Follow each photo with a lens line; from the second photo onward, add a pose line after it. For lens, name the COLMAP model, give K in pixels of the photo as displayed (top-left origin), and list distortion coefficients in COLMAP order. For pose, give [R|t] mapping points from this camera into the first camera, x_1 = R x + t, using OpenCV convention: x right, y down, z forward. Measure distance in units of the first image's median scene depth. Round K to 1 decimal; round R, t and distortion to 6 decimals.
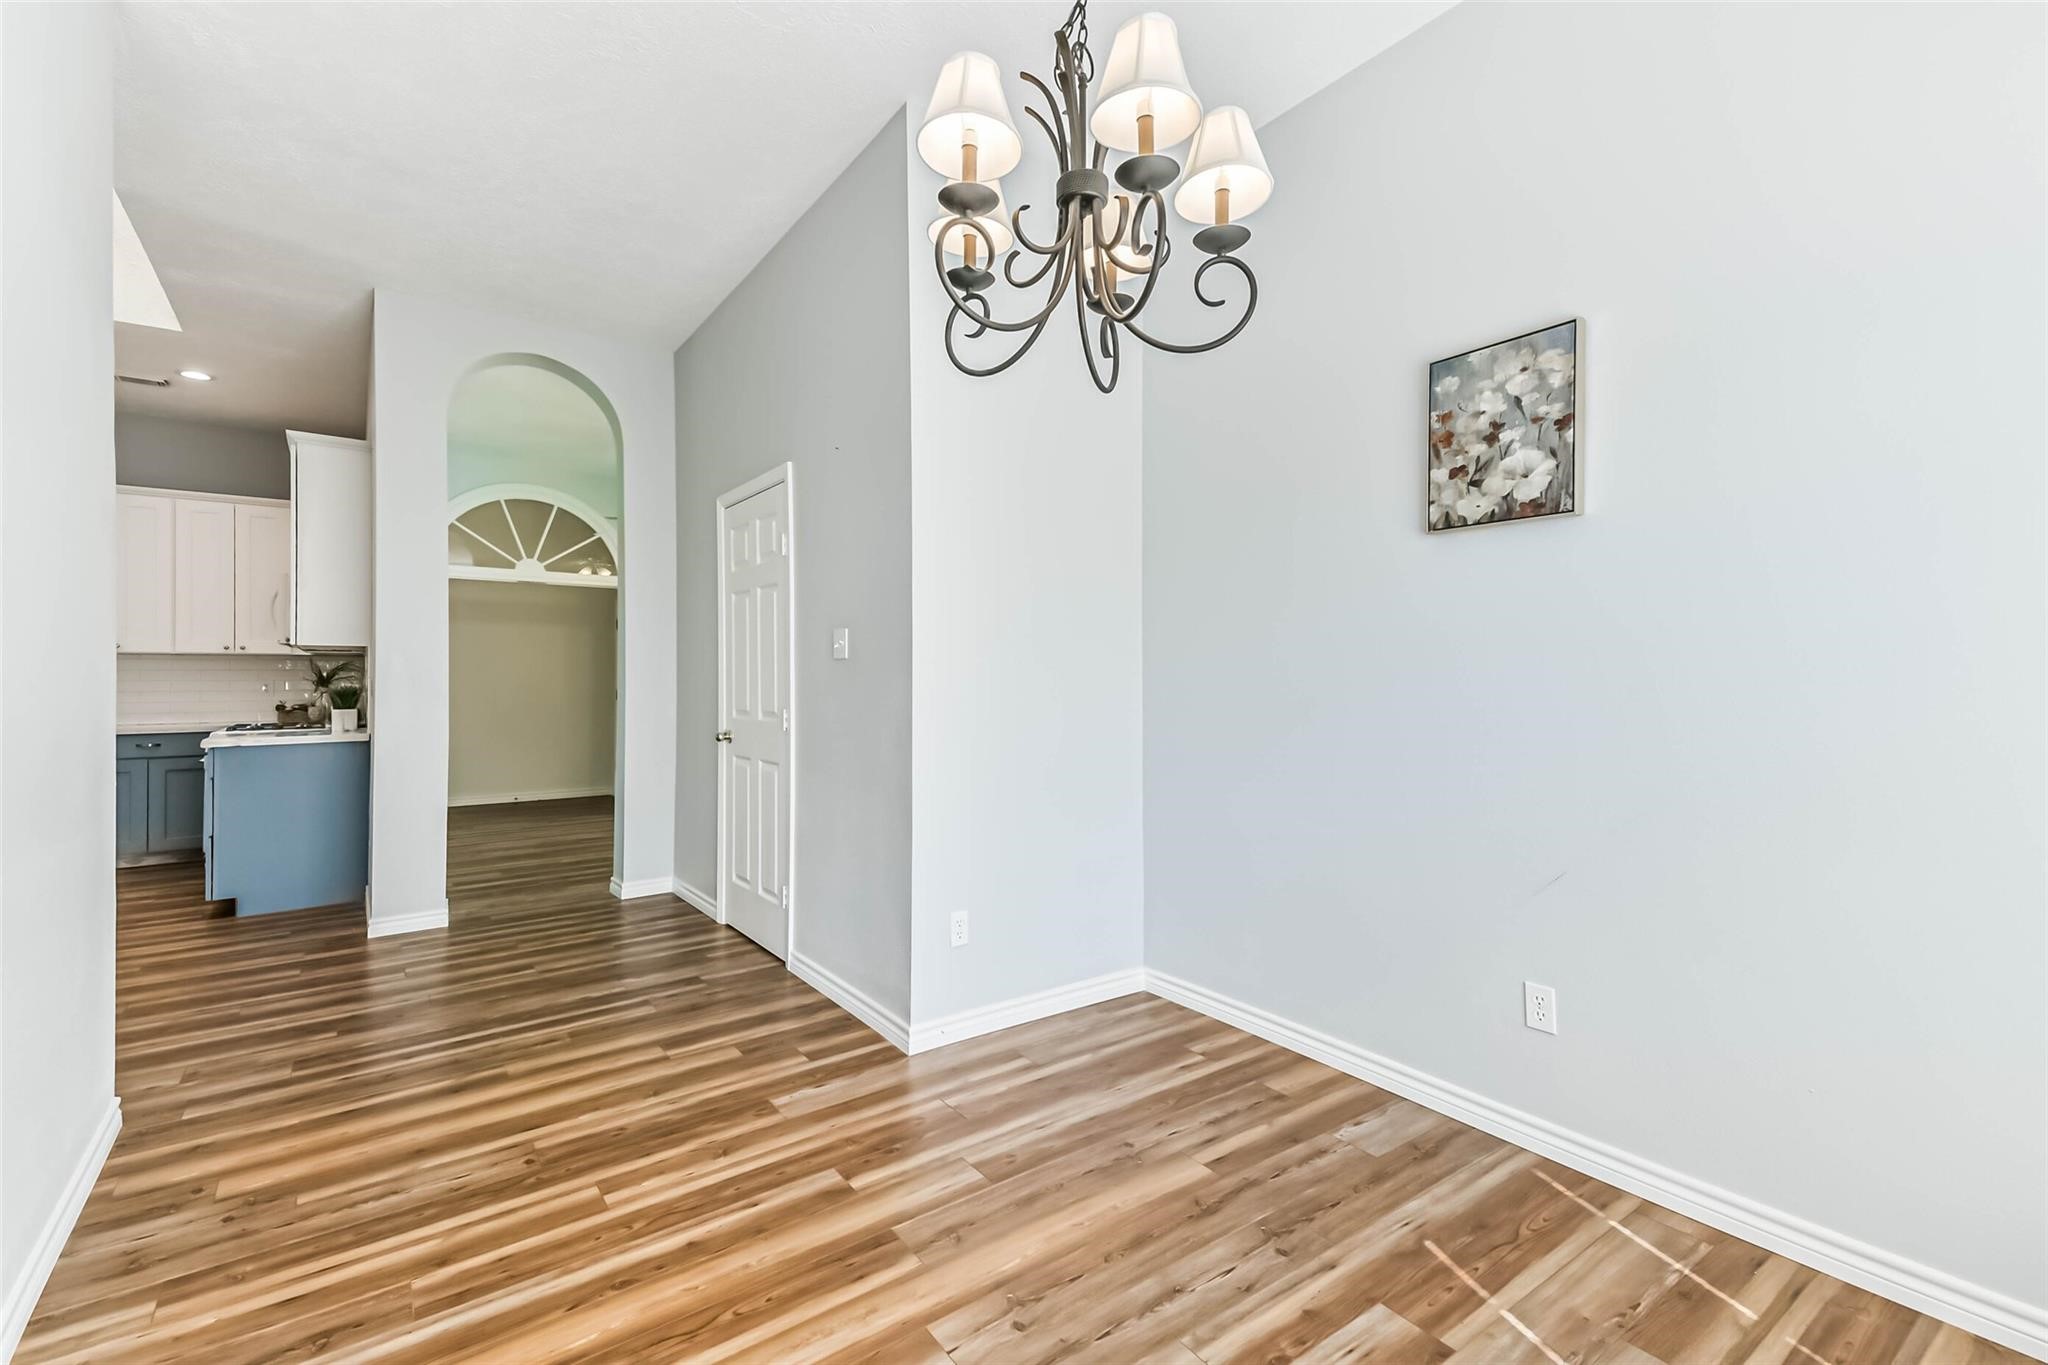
lens RADIAL K [[898.2, 0, 1031.7], [0, 898.2, 674.3], [0, 0, 1]] dist [0.017977, -0.000219]
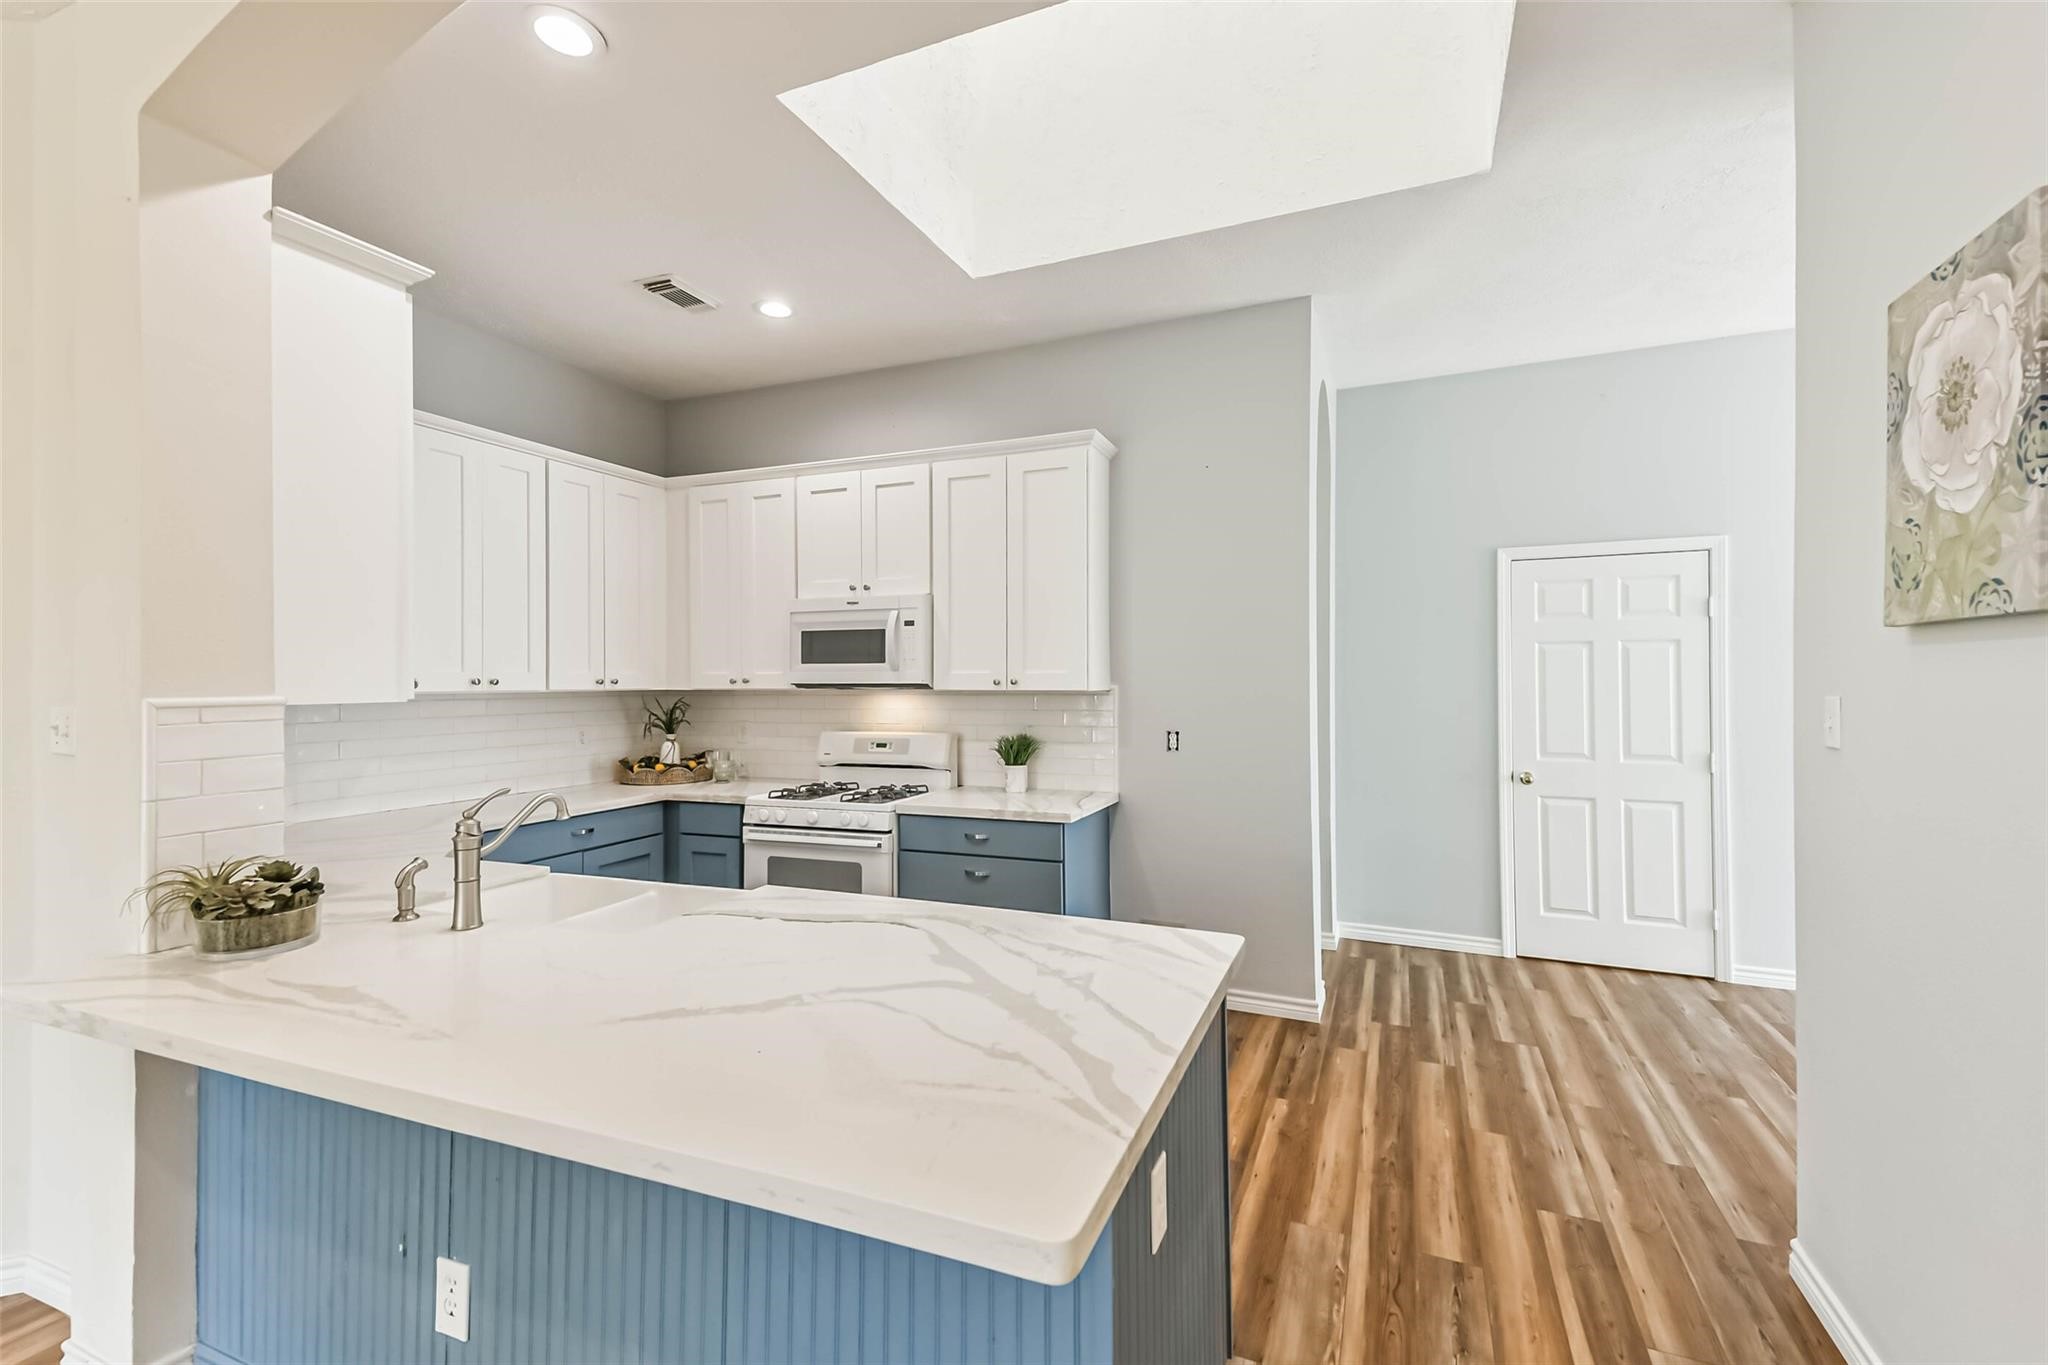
lens RADIAL K [[898.2, 0, 1027.3], [0, 898.2, 686.9], [0, 0, 1]] dist [0.017977, -0.000219]
pose [[0.866993, 0.005411, 0.498291, -0.878484], [0.004946, 0.999798, -0.019463, -0.008054], [-0.498296, 0.019339, 0.866791, 0.254110]]
